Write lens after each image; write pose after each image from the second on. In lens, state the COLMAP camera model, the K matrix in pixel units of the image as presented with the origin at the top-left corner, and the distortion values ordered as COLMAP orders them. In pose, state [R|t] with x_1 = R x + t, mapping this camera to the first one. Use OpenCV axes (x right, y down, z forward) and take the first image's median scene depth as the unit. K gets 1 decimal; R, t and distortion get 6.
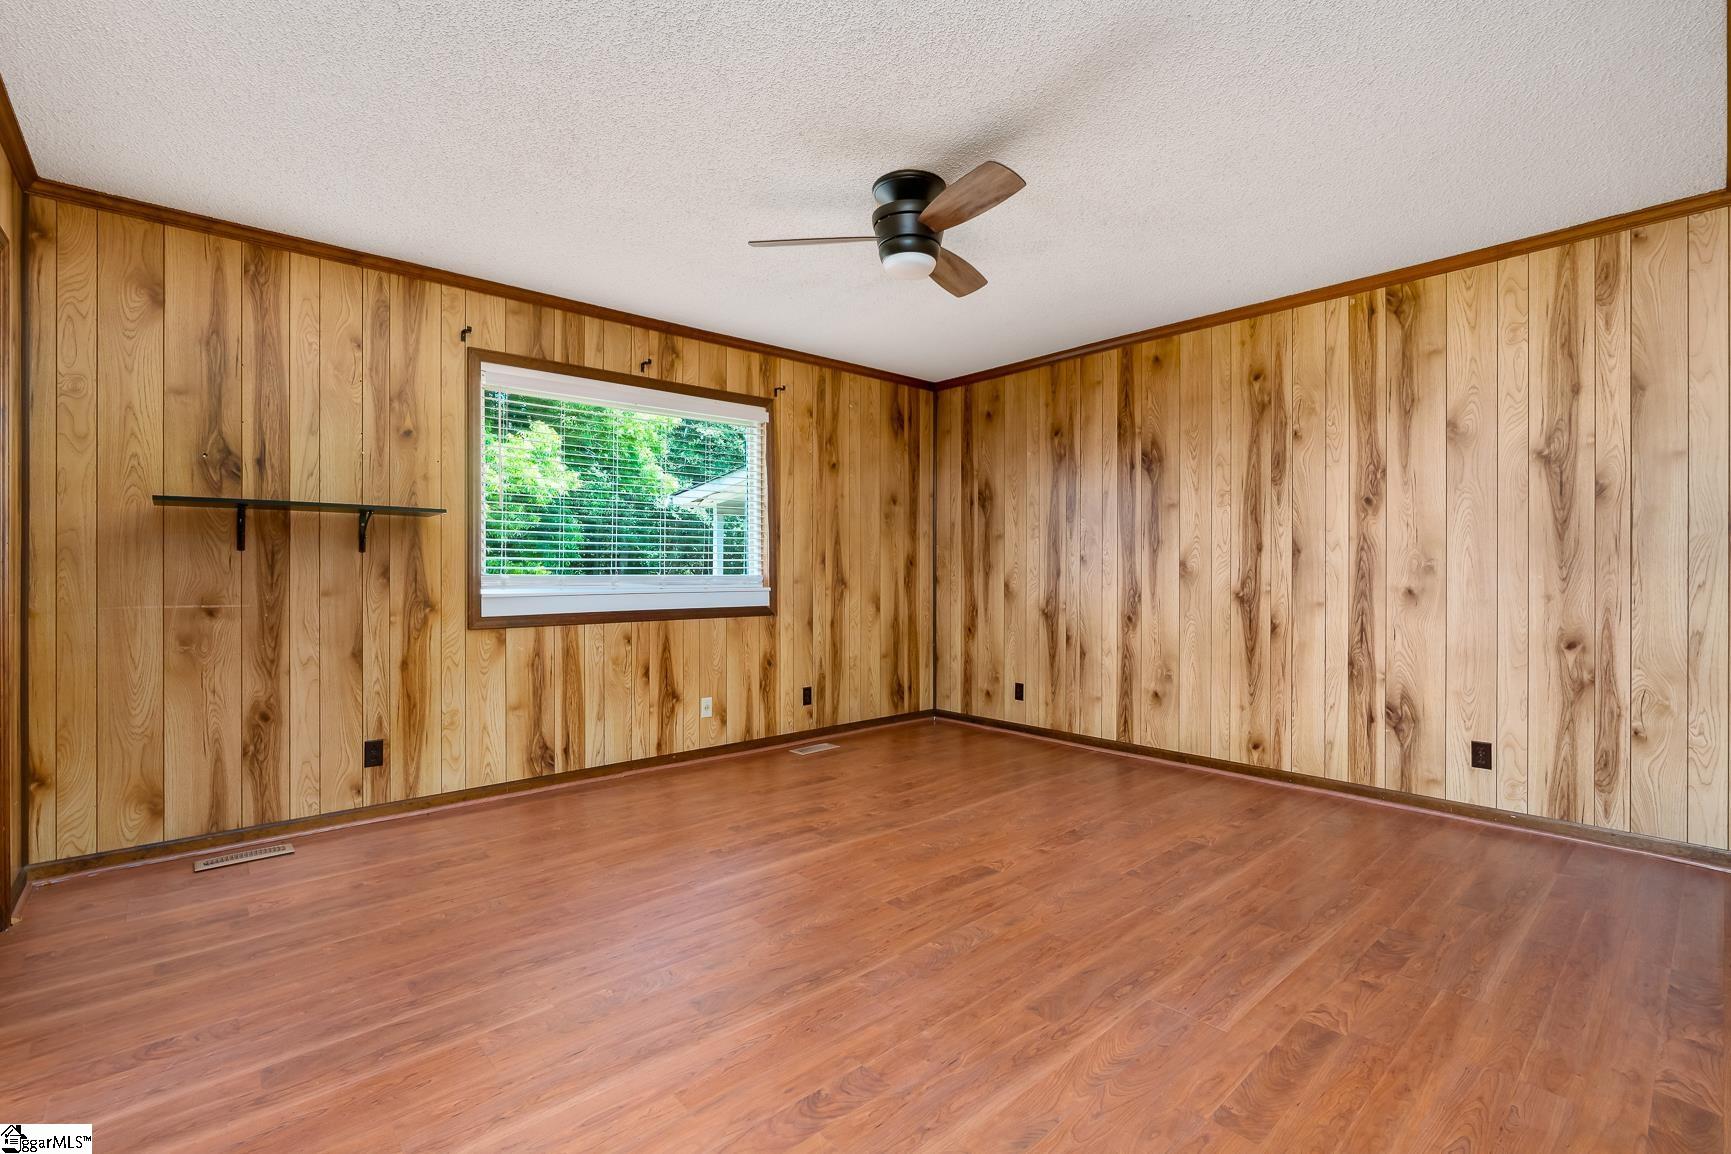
lens RADIAL K [[782.5, 0, 872.4], [0, 782.5, 570.8], [0, 0, 1]] dist [-0.014928, 0.005113]
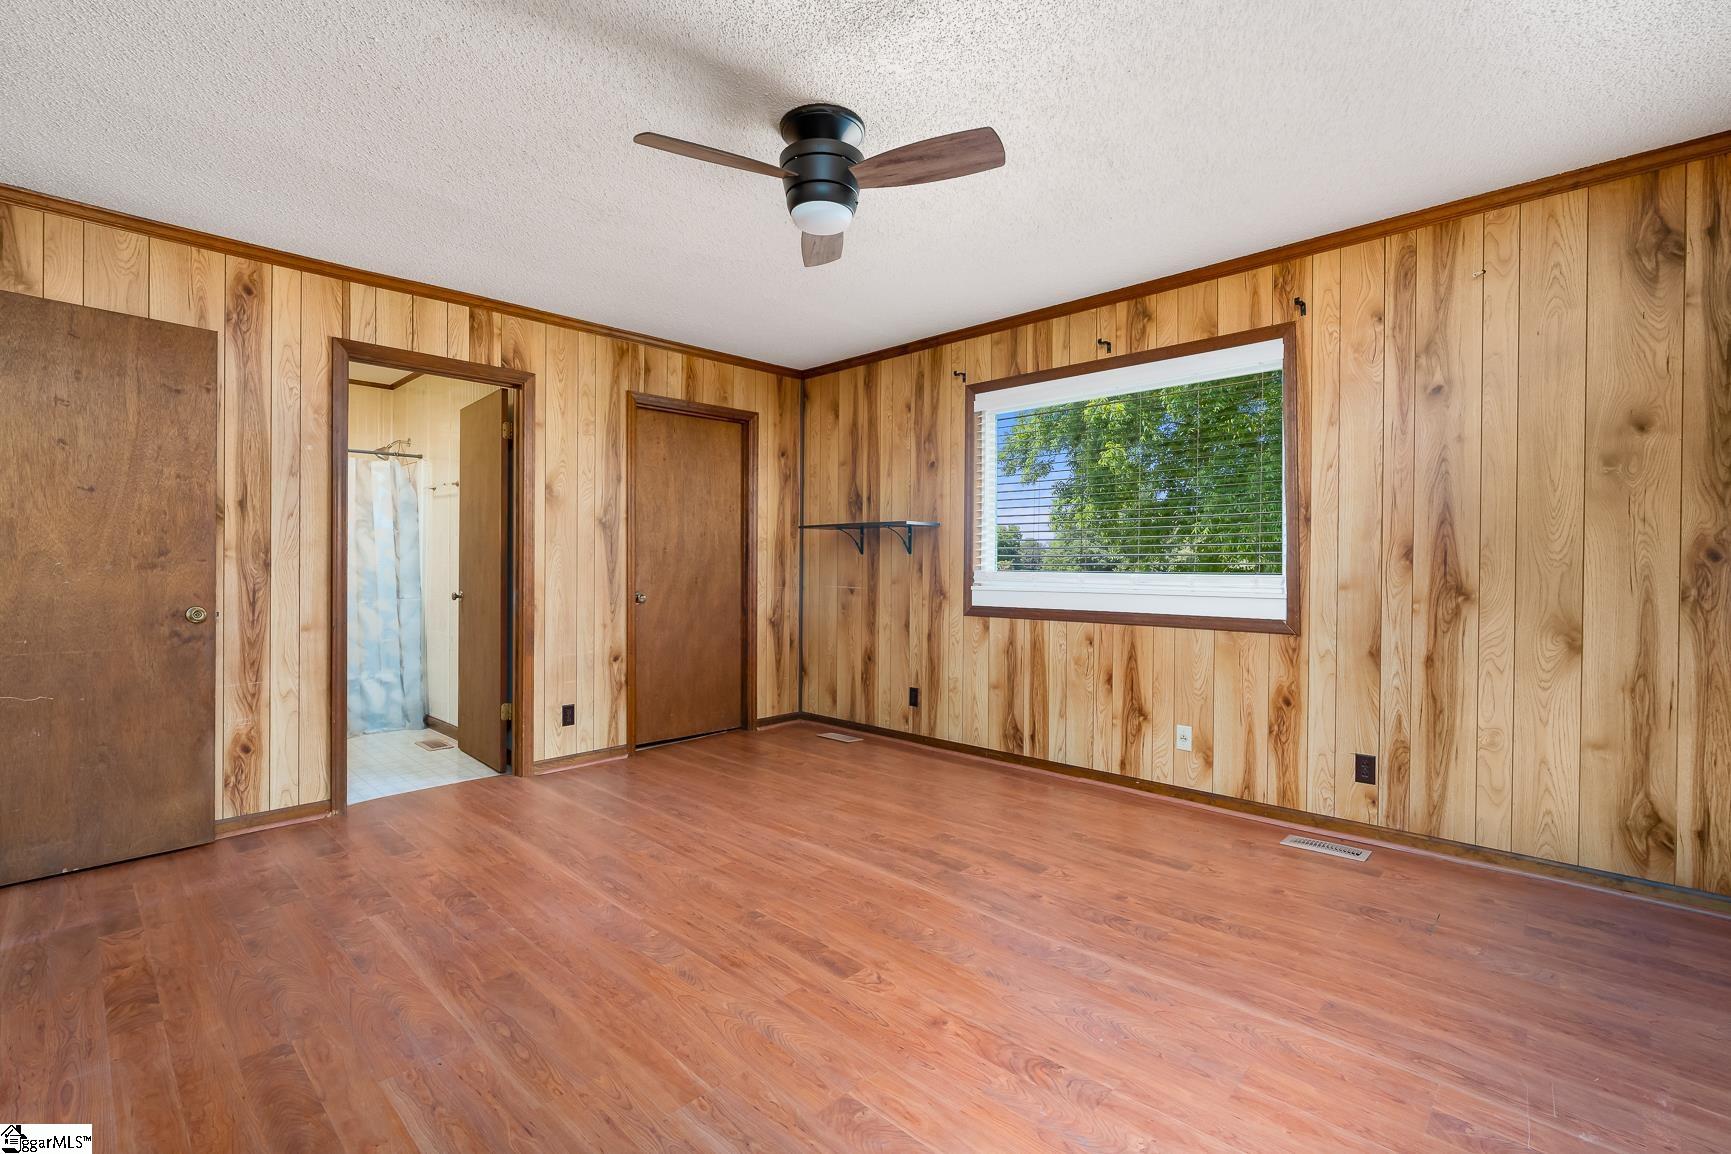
lens RADIAL K [[782.5, 0, 871.7], [0, 782.5, 570.1], [0, 0, 1]] dist [-0.014928, 0.005113]
pose [[0.067408, 0.008540, -0.997689, 0.654773], [-0.003637, 0.999959, 0.008314, -0.005301], [0.997719, 0.003068, 0.067436, 0.712091]]
